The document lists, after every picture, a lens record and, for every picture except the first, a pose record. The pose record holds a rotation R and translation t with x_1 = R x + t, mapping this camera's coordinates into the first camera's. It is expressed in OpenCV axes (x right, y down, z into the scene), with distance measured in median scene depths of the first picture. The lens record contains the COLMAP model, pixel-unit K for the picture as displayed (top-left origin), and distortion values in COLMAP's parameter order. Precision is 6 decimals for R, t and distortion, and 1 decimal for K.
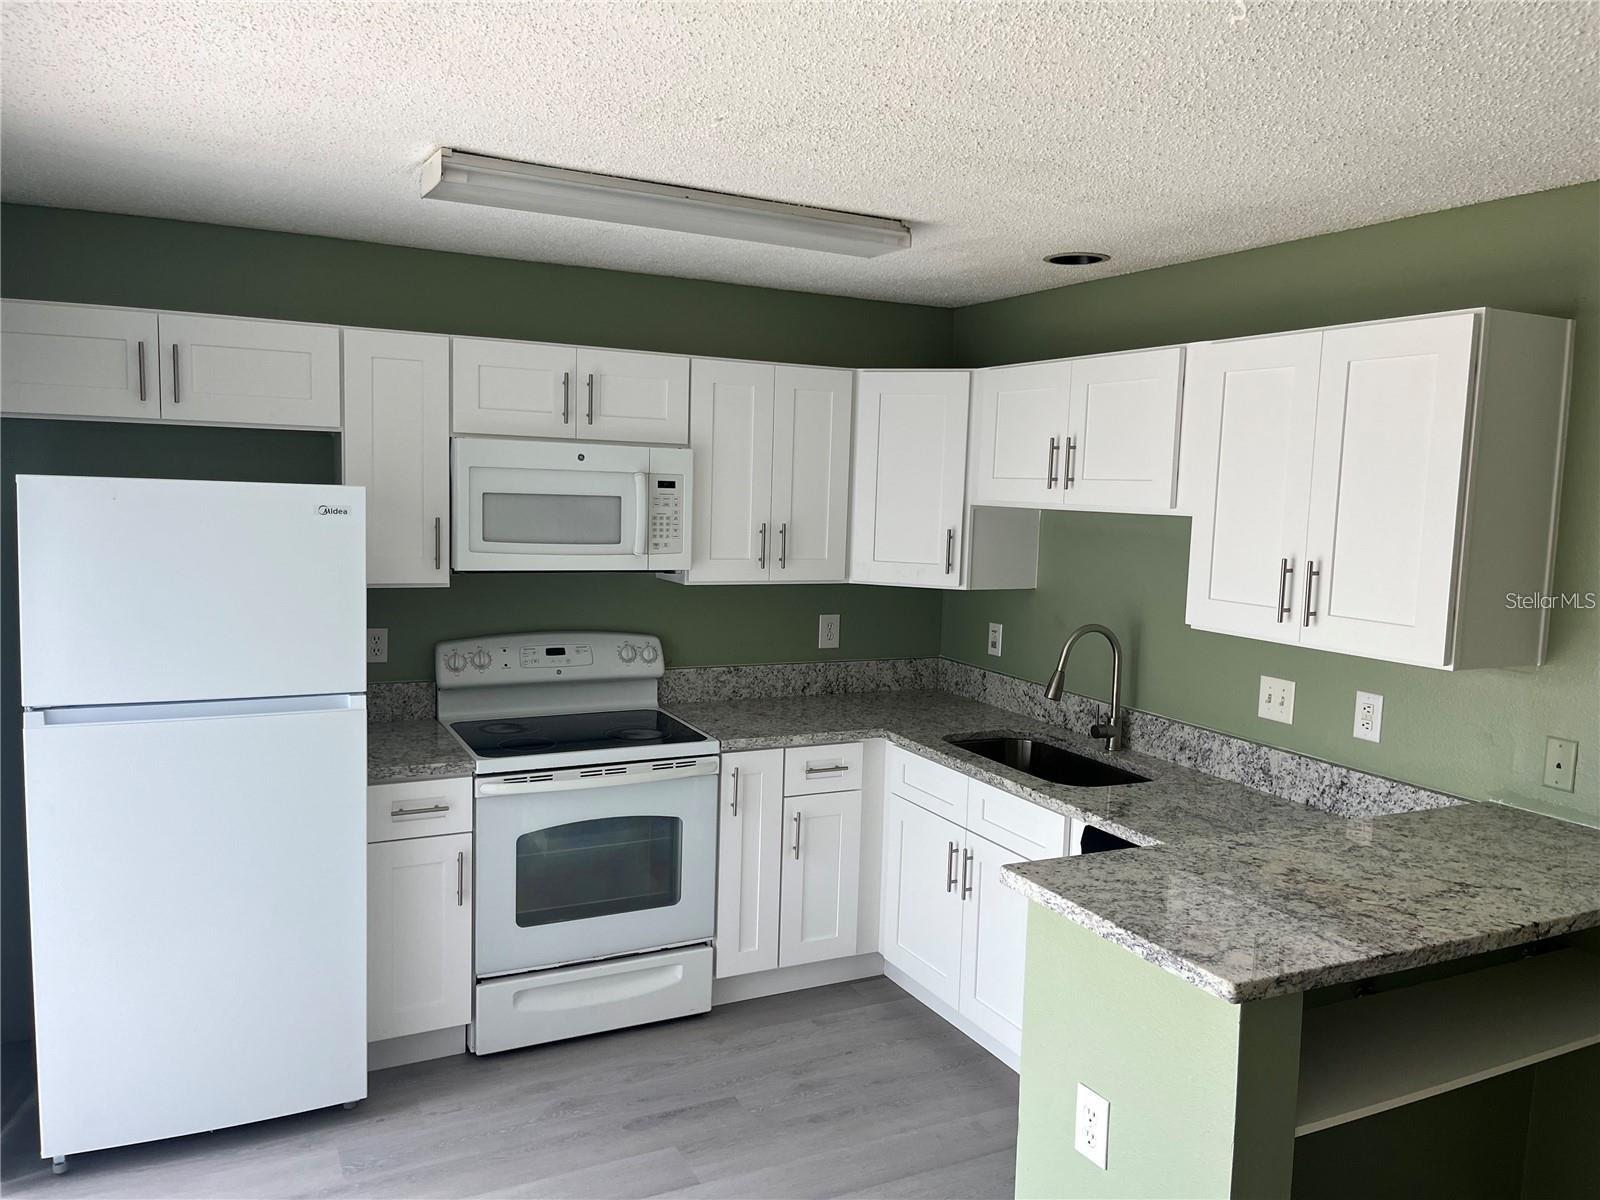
lens RADIAL K [[1207.5, 0, 801.4], [0, 1207.5, 601.3], [0, 0, 1]] dist [0.004373, -0.002236]
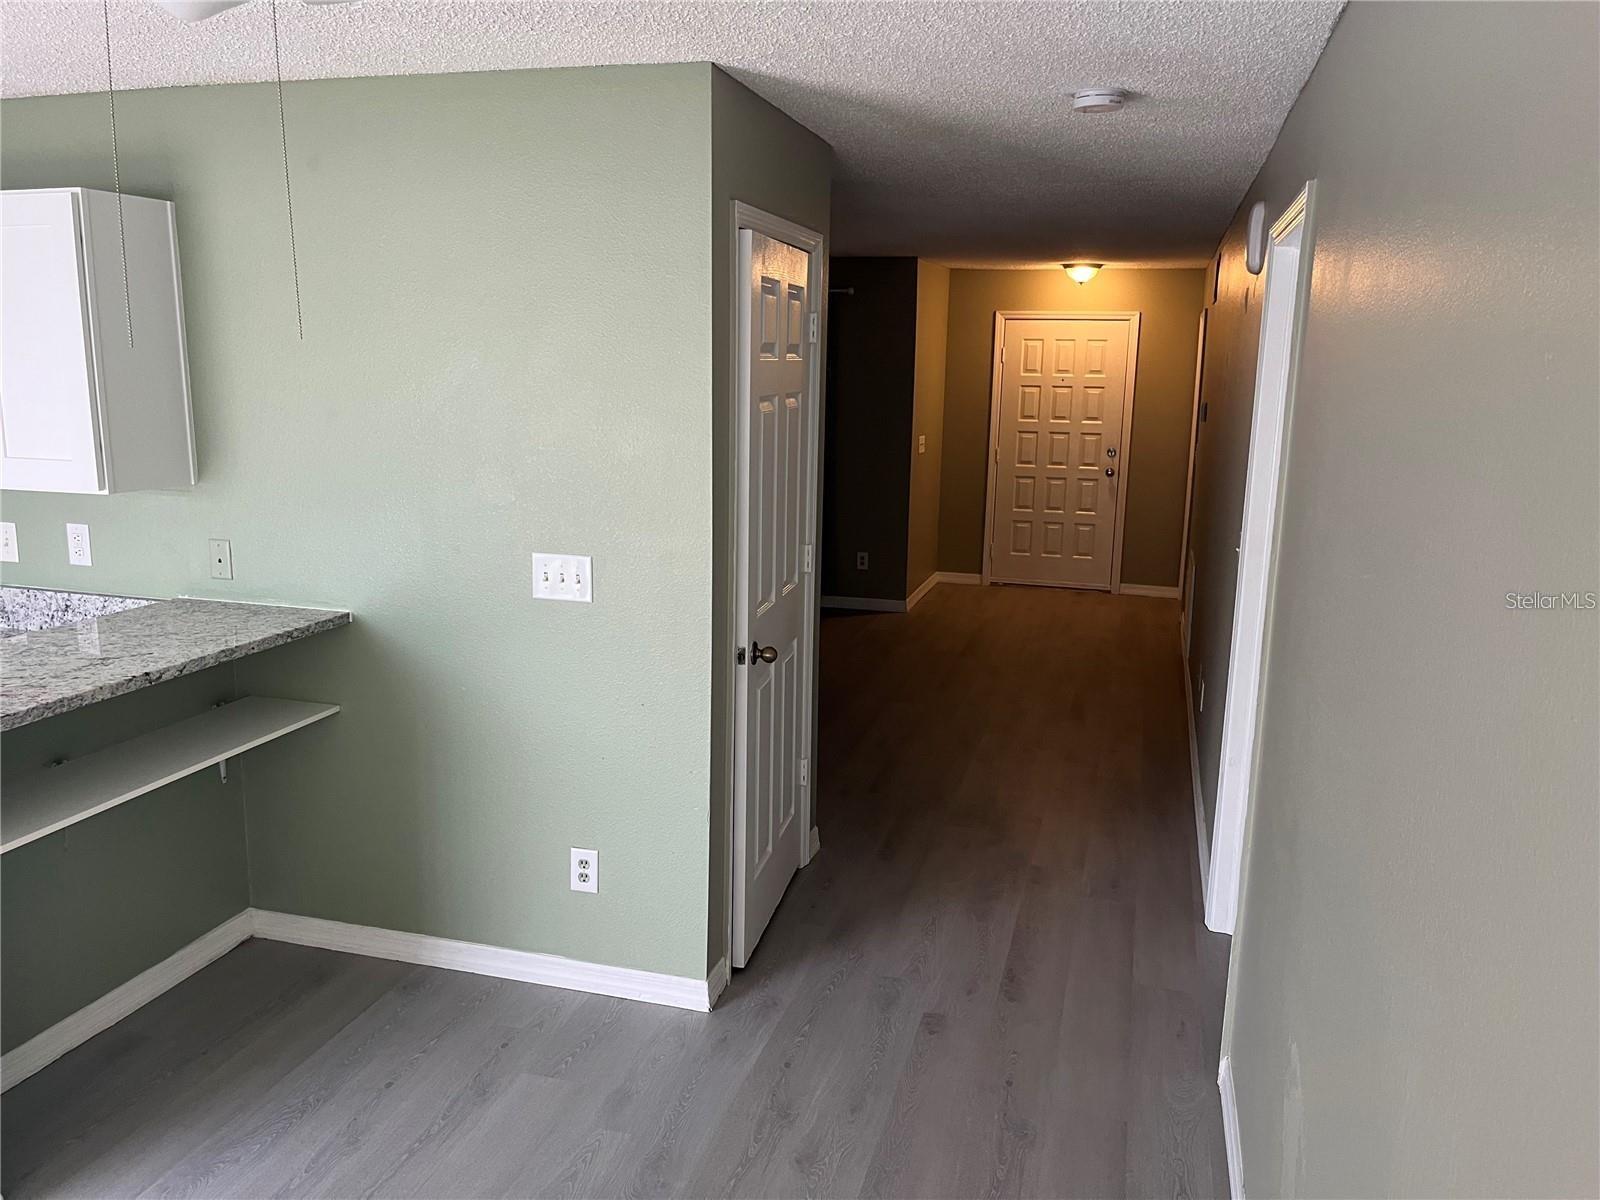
lens RADIAL K [[1207.5, 0, 799.1], [0, 1207.5, 599.6], [0, 0, 1]] dist [0.004373, -0.002236]
pose [[0.681882, -0.160807, 0.713567, 0.119938], [0.079288, 0.986036, 0.146443, 0.036599], [-0.727152, -0.043279, 0.685111, -0.321043]]
